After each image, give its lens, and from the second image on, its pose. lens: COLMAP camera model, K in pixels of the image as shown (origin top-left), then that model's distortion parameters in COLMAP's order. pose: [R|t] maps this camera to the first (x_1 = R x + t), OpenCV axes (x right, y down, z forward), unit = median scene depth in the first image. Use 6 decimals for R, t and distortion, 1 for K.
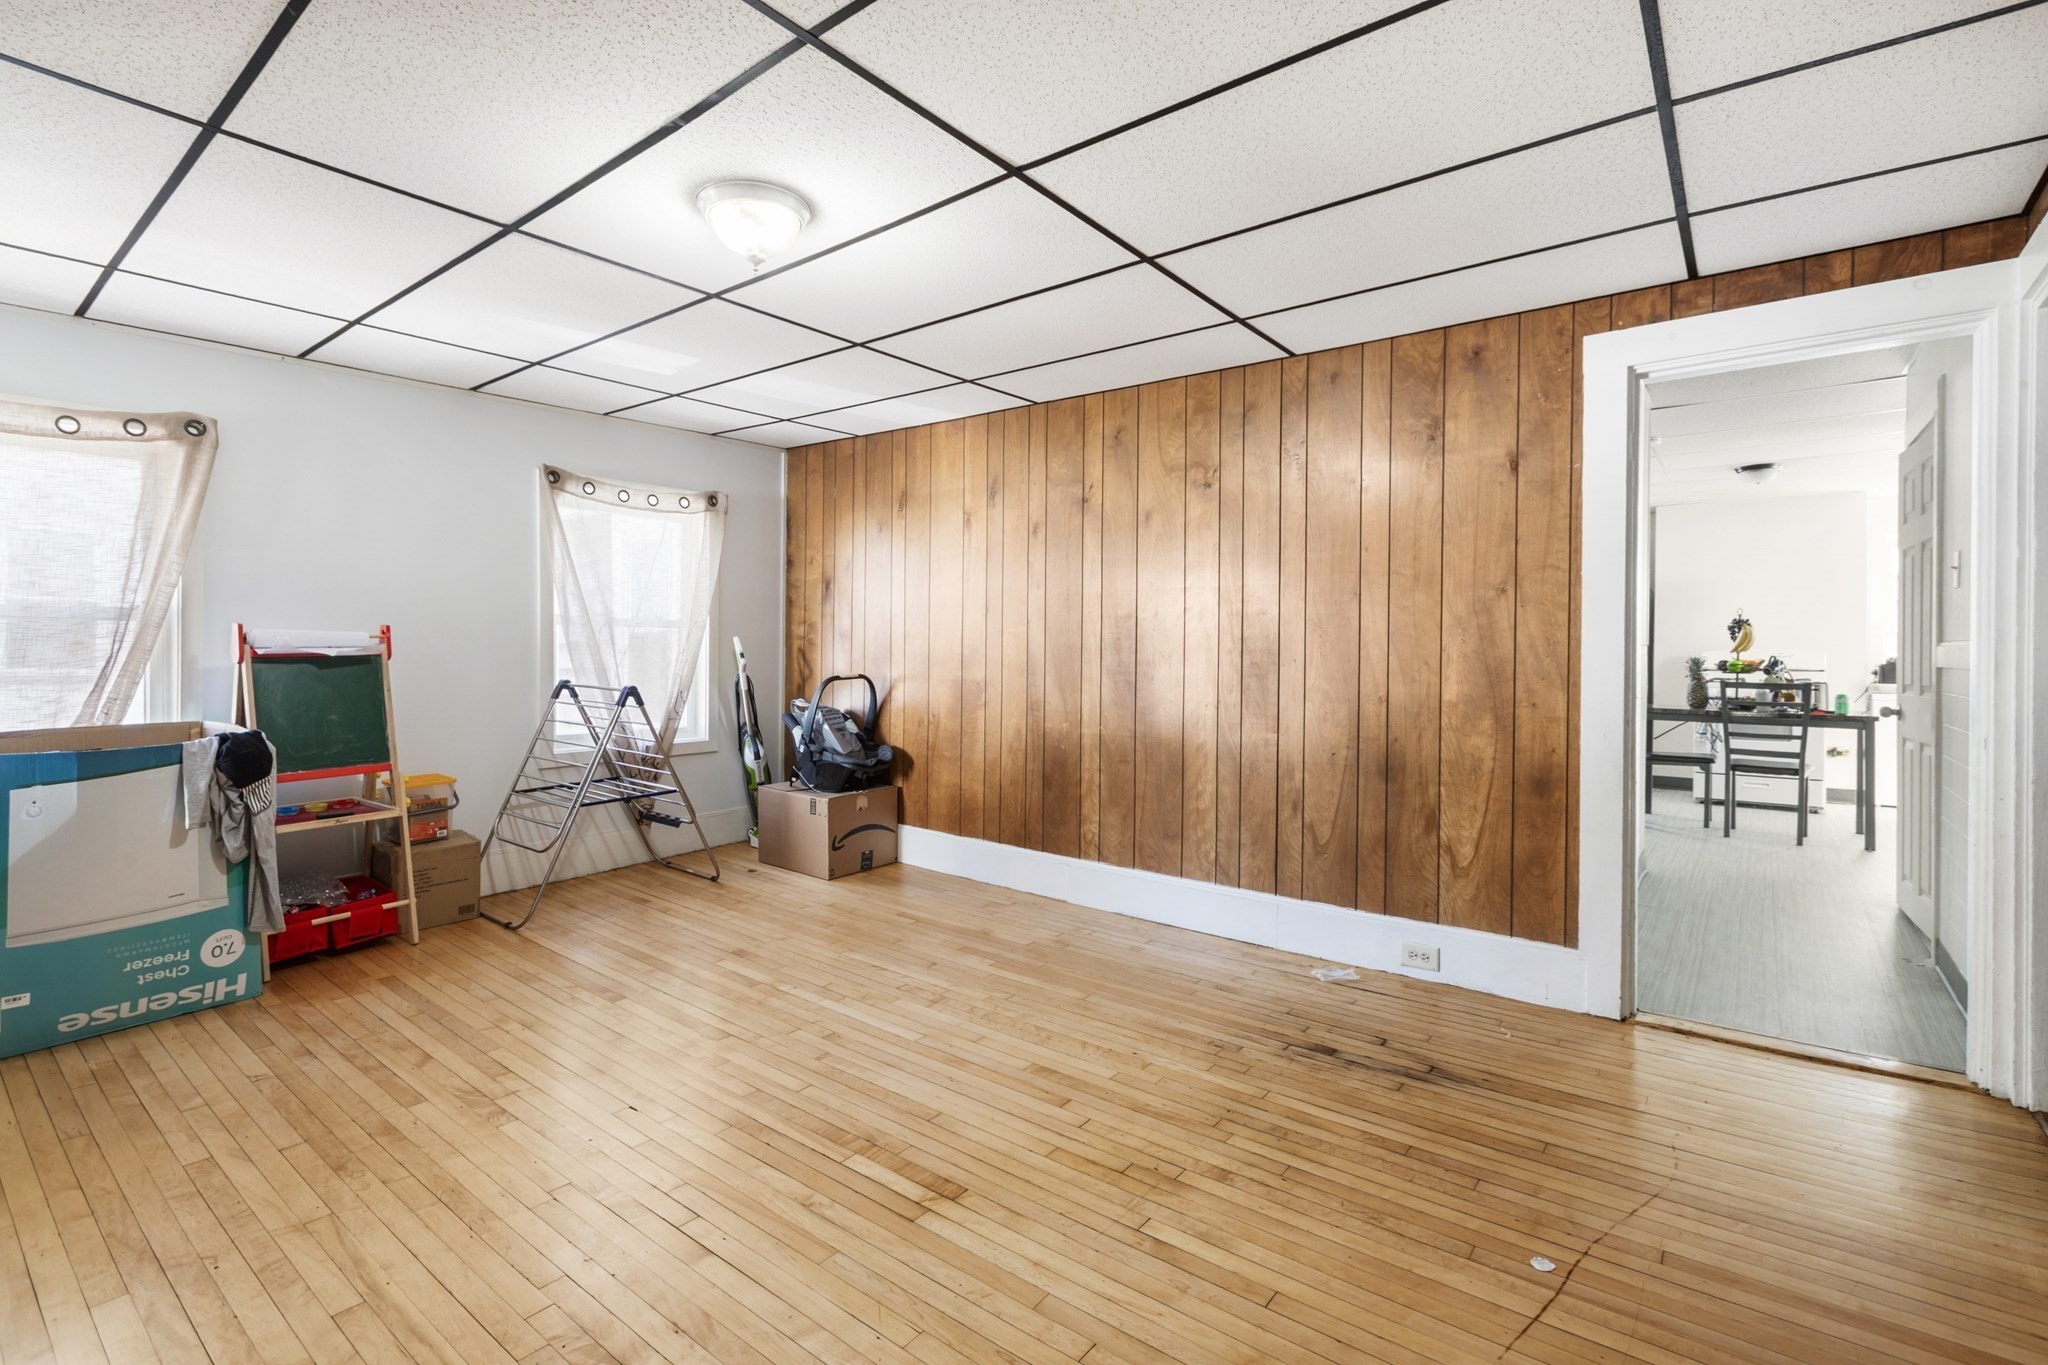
lens RADIAL K [[931.2, 0, 1021.5], [0, 931.2, 656.6], [0, 0, 1]] dist [0.000774, -0.000097]
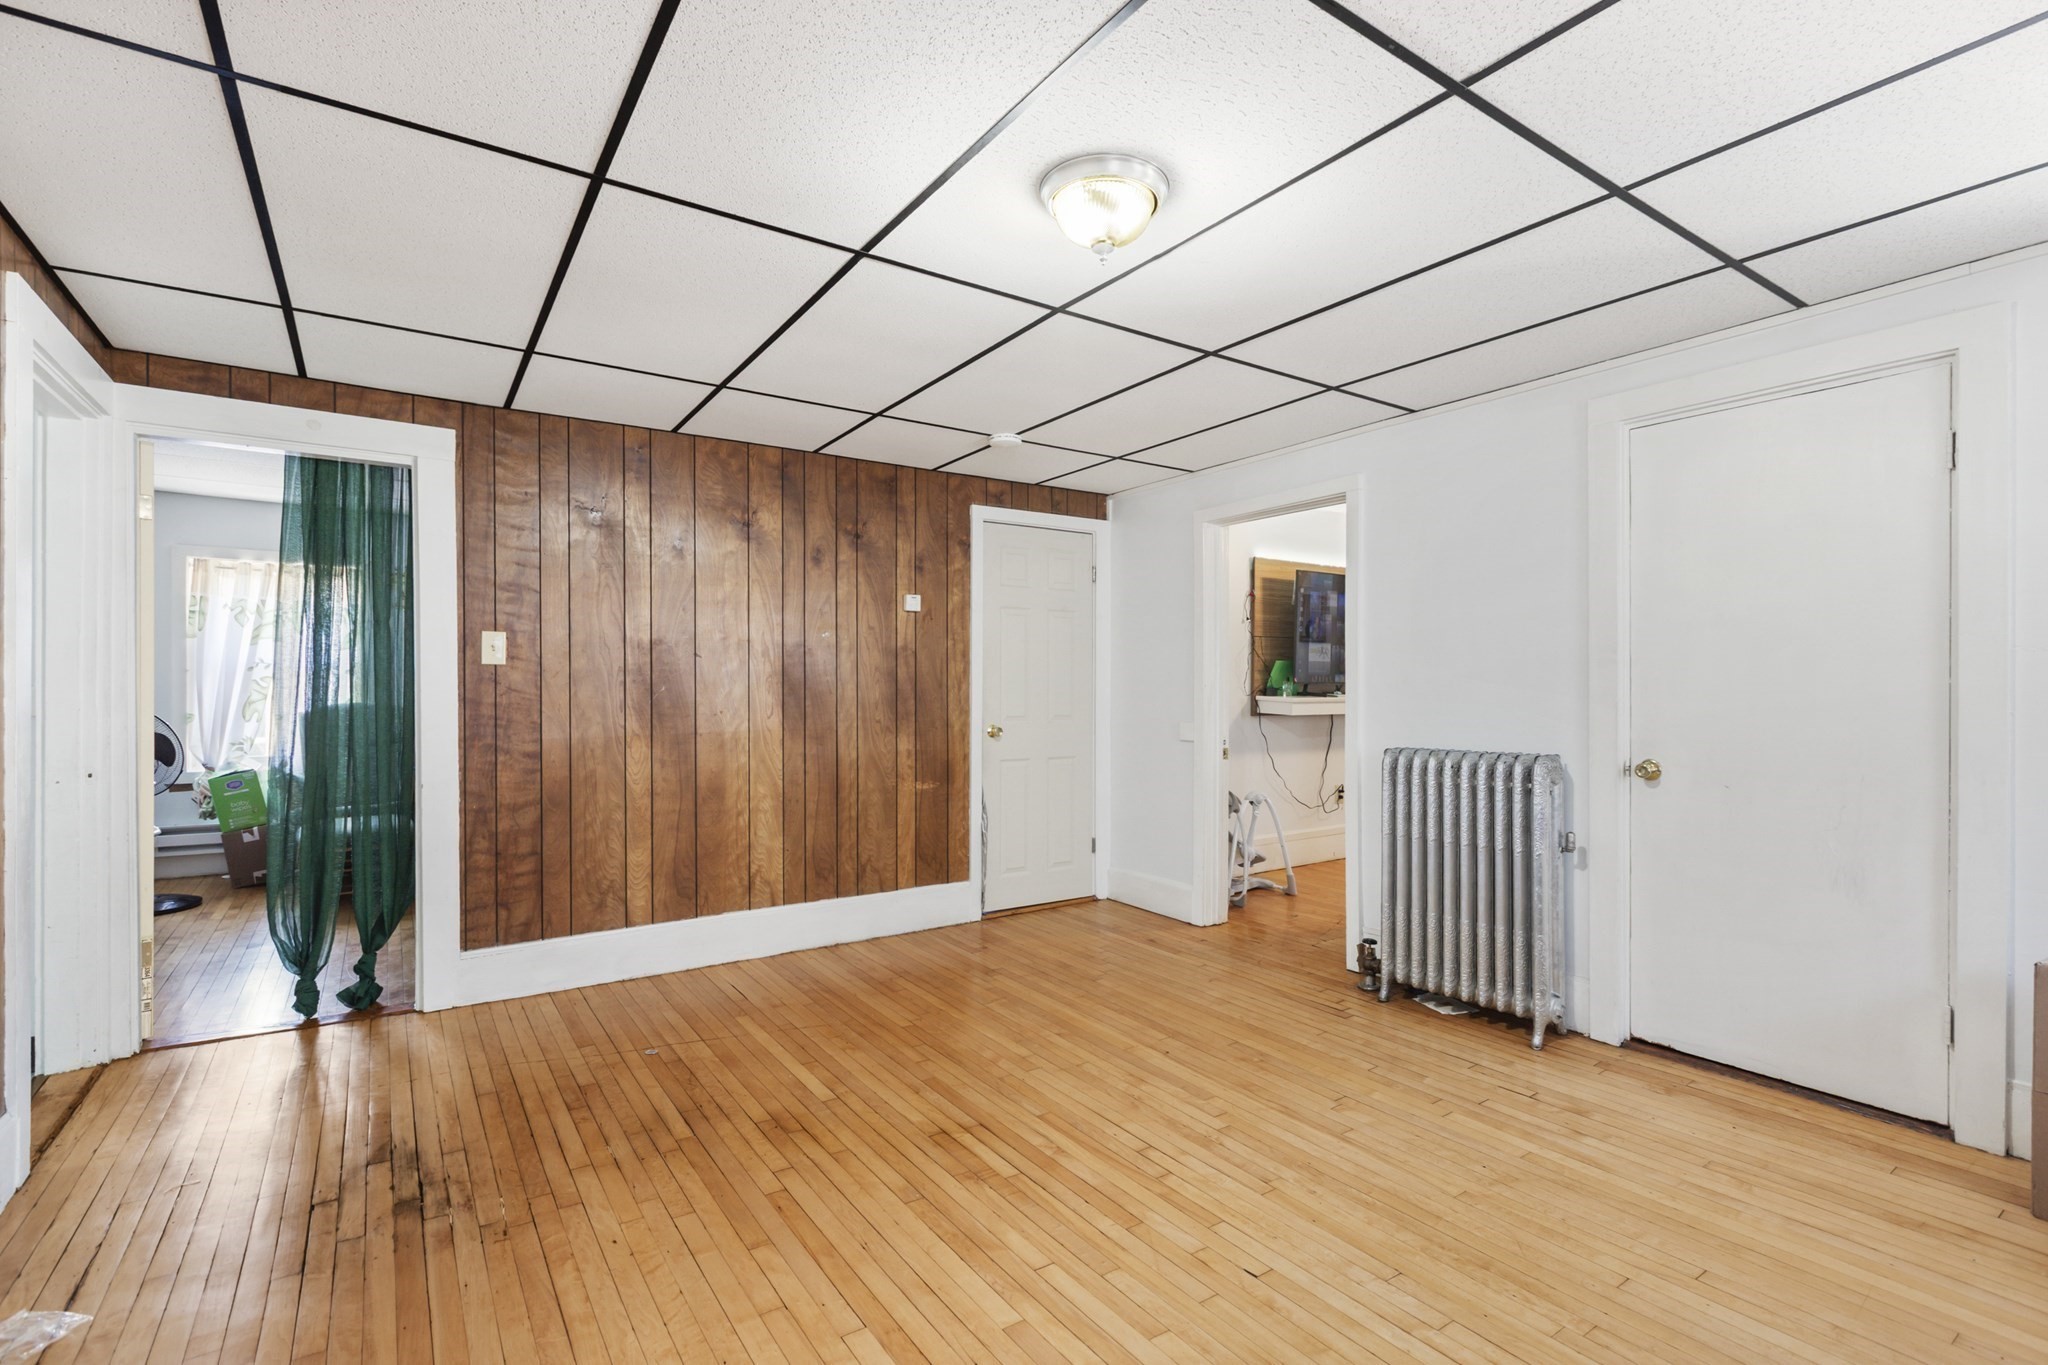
lens RADIAL K [[949.9, 0, 1029.9], [0, 949.9, 679.0], [0, 0, 1]] dist [0.003063, 0.000686]
pose [[-0.955345, 0.001217, 0.295489, -0.383799], [-0.002382, 0.999927, -0.011822, -0.016314], [-0.295482, -0.011998, -0.955273, 1.477826]]
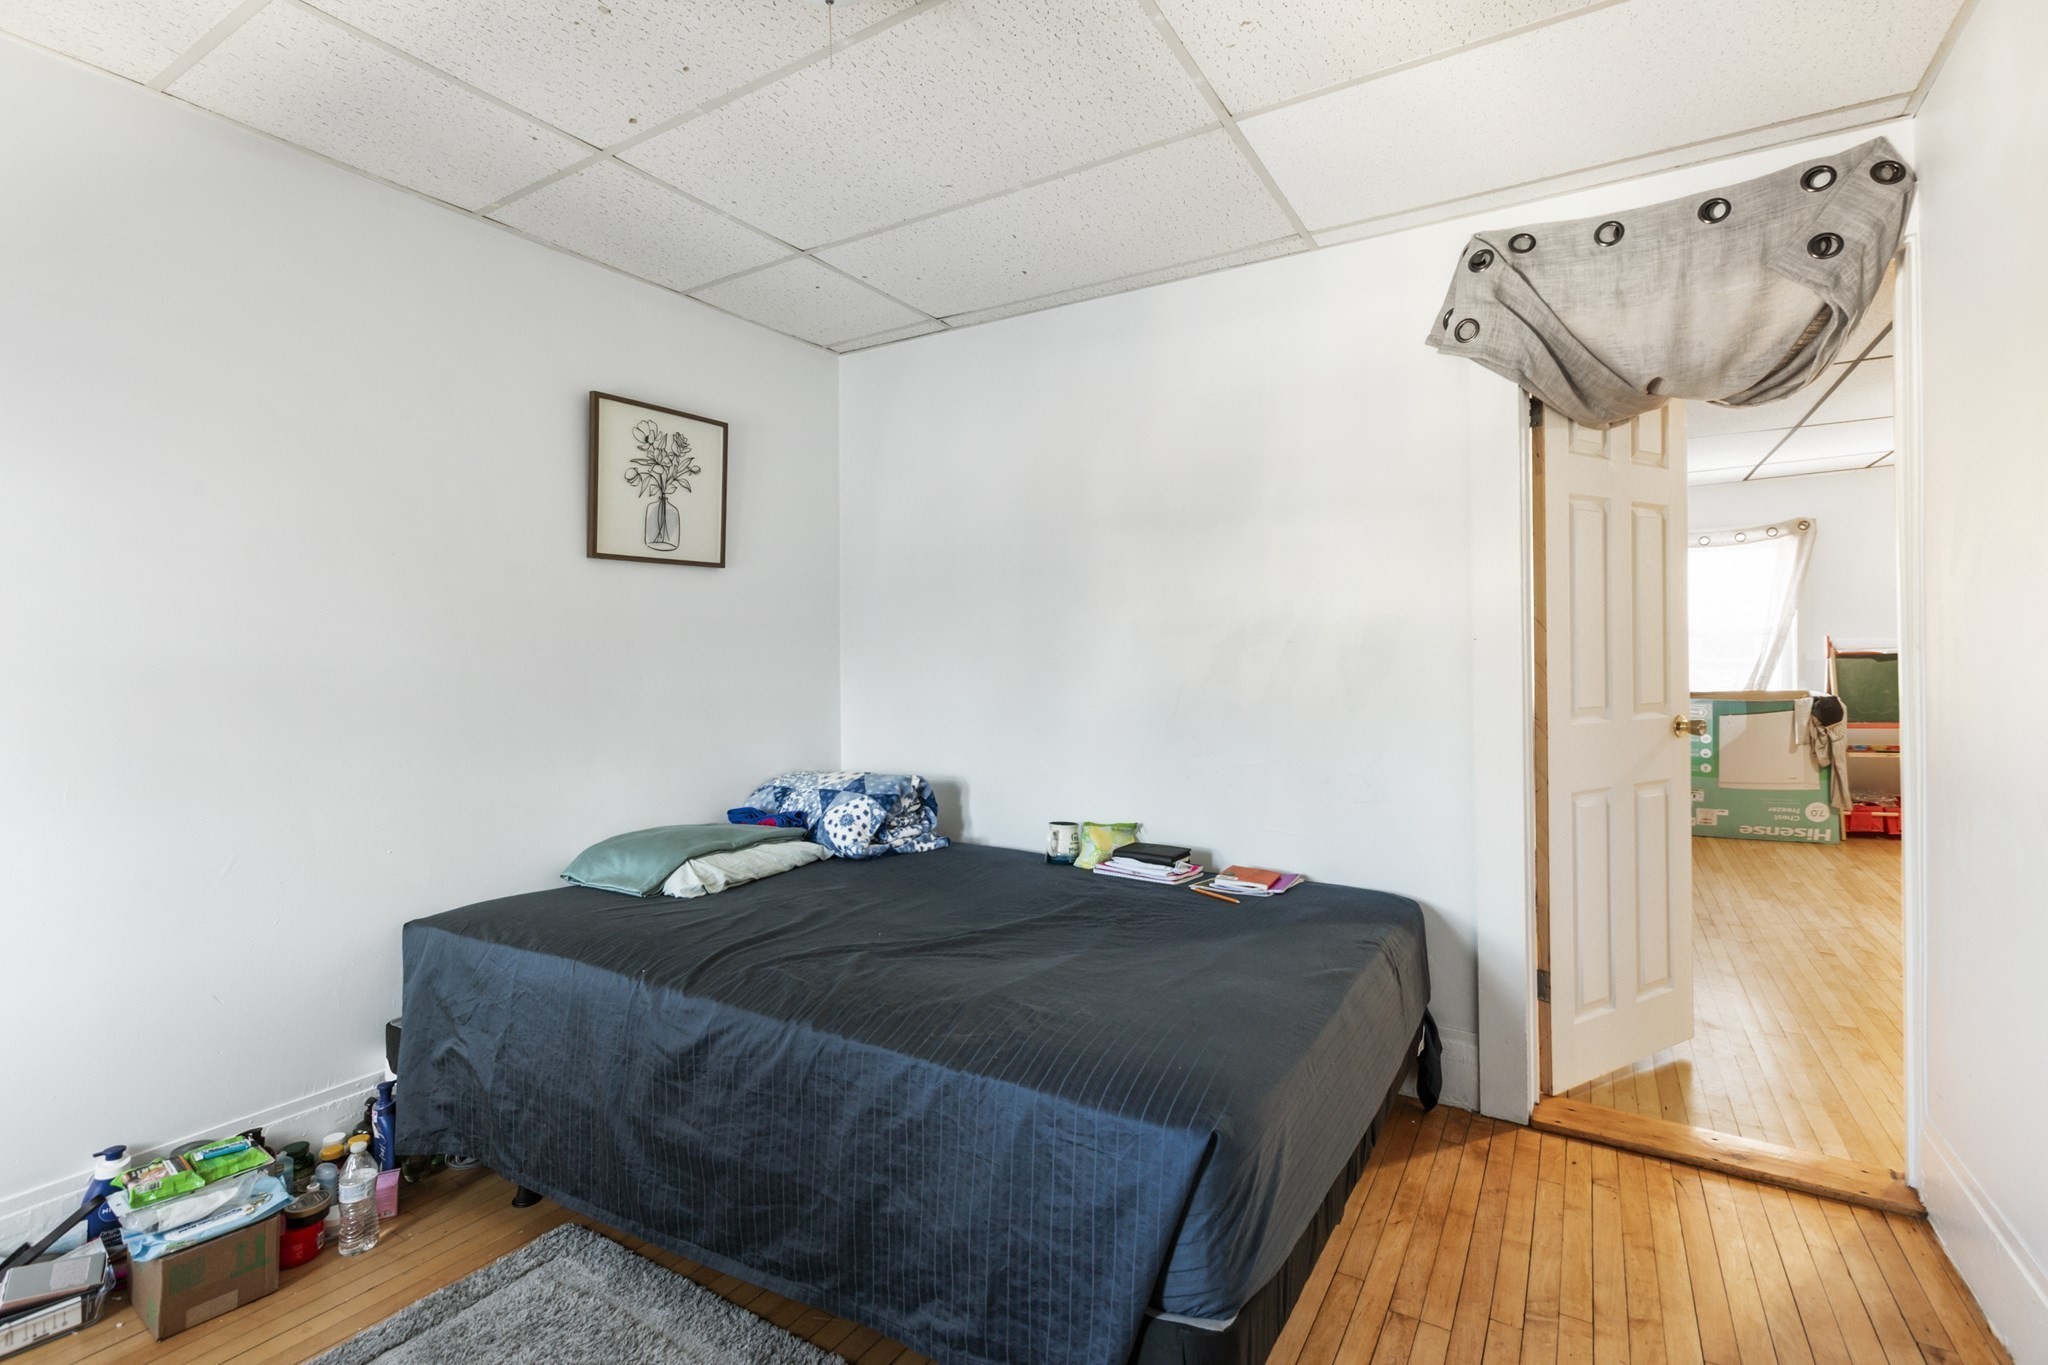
lens RADIAL K [[931.2, 0, 1021.5], [0, 931.2, 656.6], [0, 0, 1]] dist [0.000774, -0.000097]
pose [[0.117448, 0.000145, -0.993079, 0.797636], [0.011977, 0.999927, 0.001563, -0.018811], [0.993007, -0.012078, 0.117438, -0.786380]]
